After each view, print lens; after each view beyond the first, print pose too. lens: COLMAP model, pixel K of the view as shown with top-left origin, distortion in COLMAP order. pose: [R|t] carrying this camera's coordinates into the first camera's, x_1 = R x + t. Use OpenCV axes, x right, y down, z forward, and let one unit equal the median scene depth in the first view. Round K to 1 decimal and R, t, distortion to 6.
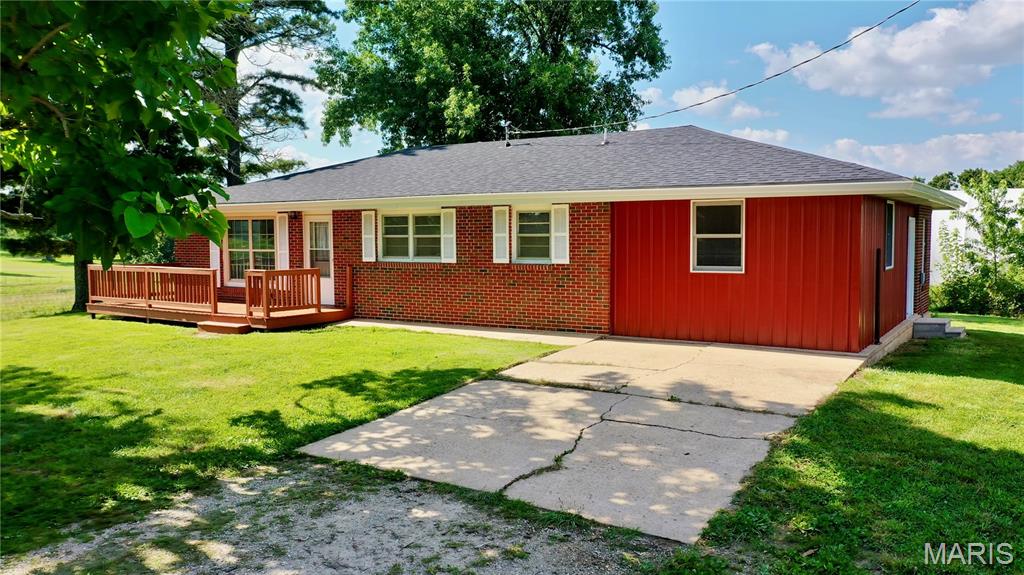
lens RADIAL K [[817.3, 0, 512.3], [0, 817.3, 286.7], [0, 0, 1]] dist [0.009206, -0.002059]
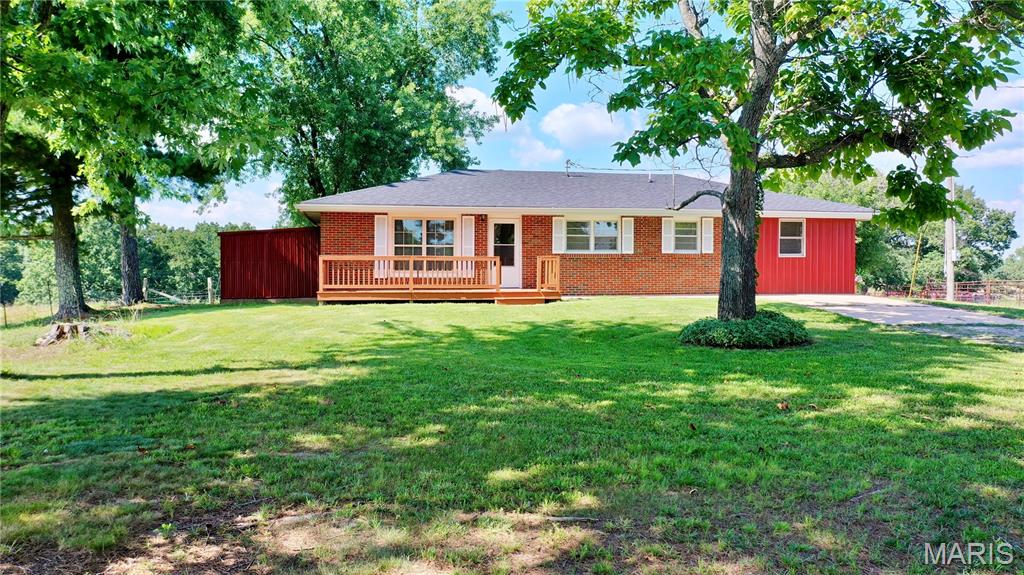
lens RADIAL K [[817.3, 0, 511.9], [0, 817.3, 286.6], [0, 0, 1]] dist [0.009206, -0.002059]
pose [[0.763990, -0.023372, 0.644804, -1.213732], [0.033521, 0.999432, -0.003490, 0.029975], [-0.644357, 0.024281, 0.764340, -0.020800]]
